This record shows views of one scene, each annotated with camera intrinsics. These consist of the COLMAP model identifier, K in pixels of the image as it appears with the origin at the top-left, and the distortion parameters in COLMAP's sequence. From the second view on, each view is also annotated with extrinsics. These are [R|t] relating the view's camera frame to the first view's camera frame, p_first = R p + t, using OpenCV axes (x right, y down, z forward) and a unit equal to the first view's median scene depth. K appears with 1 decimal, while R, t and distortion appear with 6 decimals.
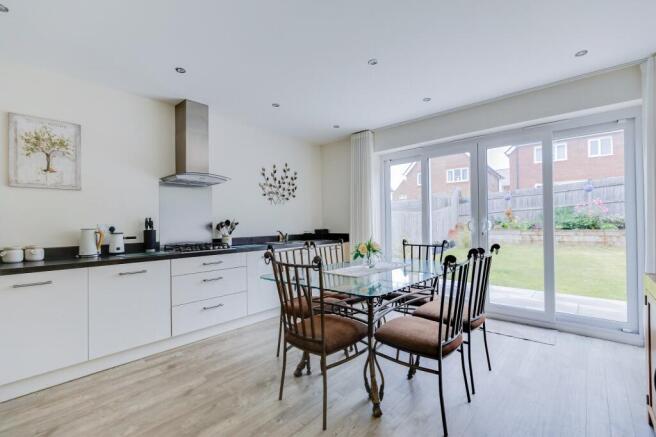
lens RADIAL K [[291.9, 0, 330.0], [0, 291.9, 218.5], [0, 0, 1]] dist [0.002653, 0.000058]
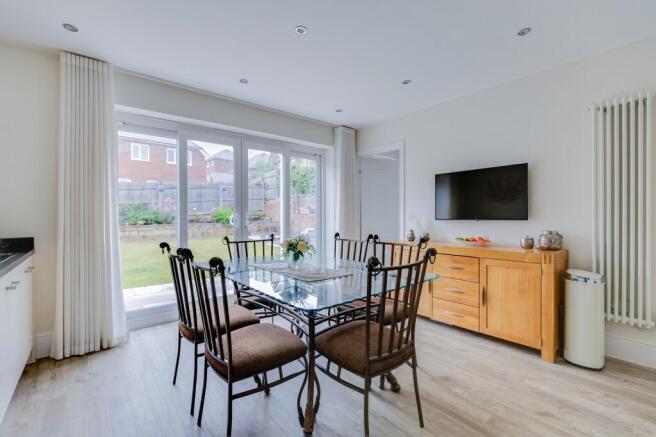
lens RADIAL K [[291.9, 0, 330.0], [0, 291.9, 218.5], [0, 0, 1]] dist [0.002653, 0.000058]
pose [[0.135034, 0.002012, 0.990839, -0.352531], [-0.012679, 0.999920, -0.000303, 0.012866], [-0.990760, -0.012522, 0.135049, 0.391448]]
